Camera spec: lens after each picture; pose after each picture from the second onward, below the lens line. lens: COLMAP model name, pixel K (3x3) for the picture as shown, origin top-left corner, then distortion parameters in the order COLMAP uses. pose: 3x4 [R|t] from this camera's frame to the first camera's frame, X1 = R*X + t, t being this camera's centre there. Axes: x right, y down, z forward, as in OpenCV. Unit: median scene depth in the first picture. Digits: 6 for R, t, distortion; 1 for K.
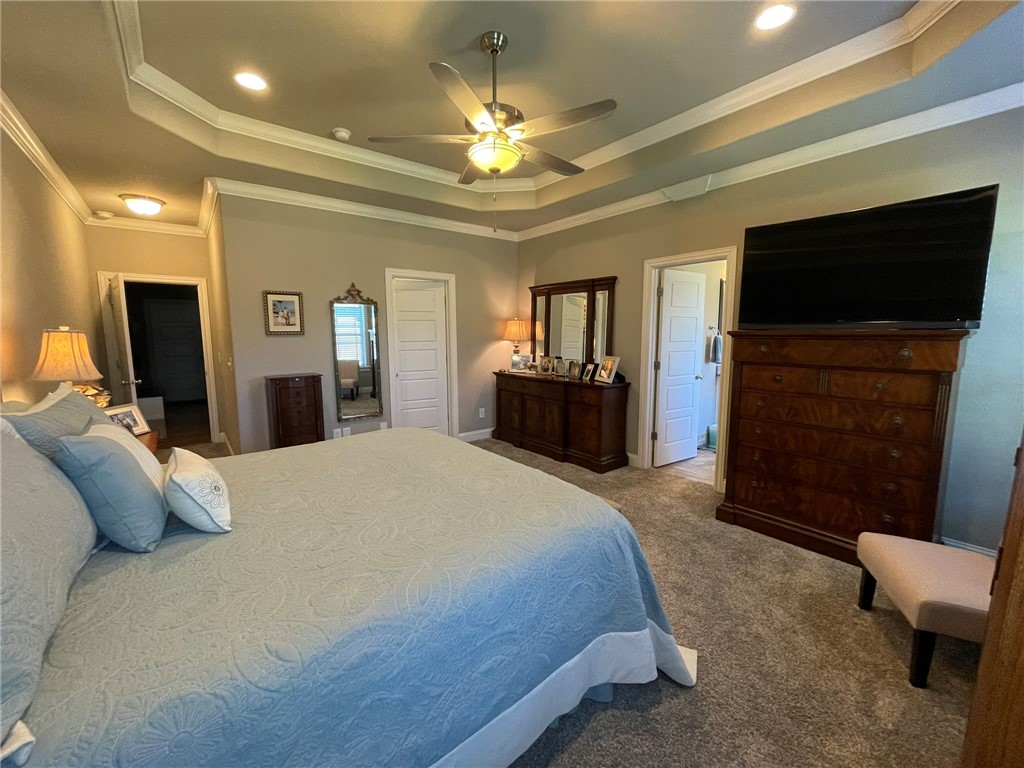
lens RADIAL K [[411.5, 0, 507.7], [0, 411.5, 384.3], [0, 0, 1]] dist [-0.002544, -0.000022]
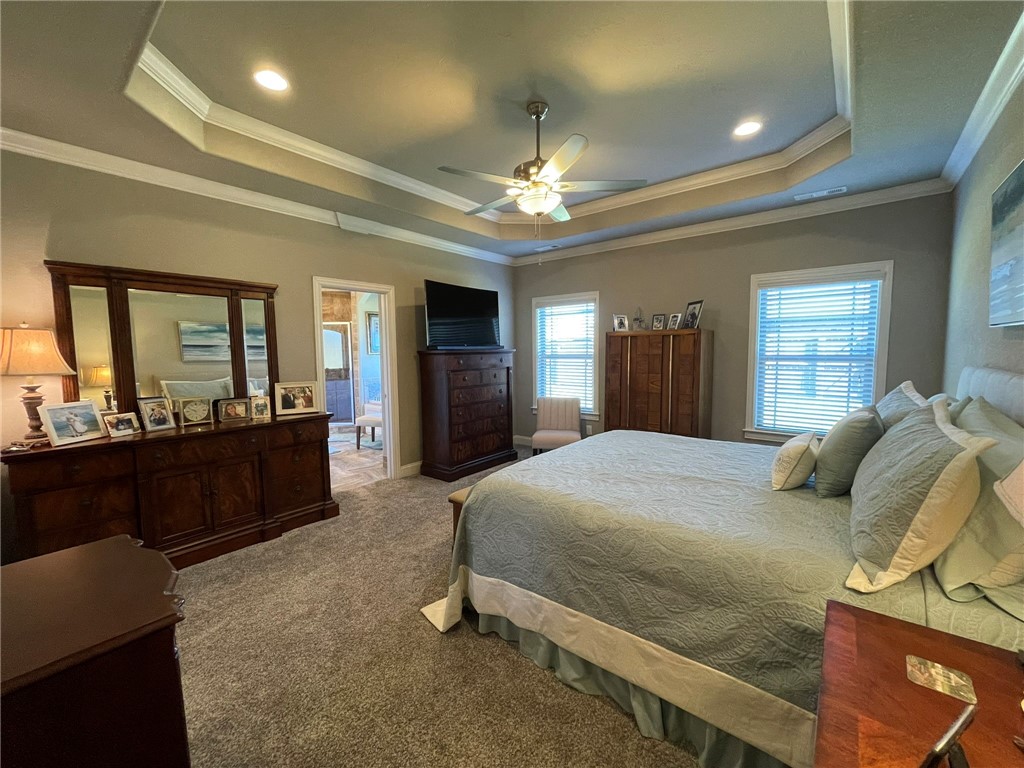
lens RADIAL K [[411.5, 0, 511.3], [0, 411.5, 378.9], [0, 0, 1]] dist [-0.002544, -0.000022]
pose [[-0.205969, -0.064479, 0.976432, -0.554186], [0.139522, 0.985697, 0.094522, -0.078767], [-0.968561, 0.155703, -0.194027, 0.636112]]
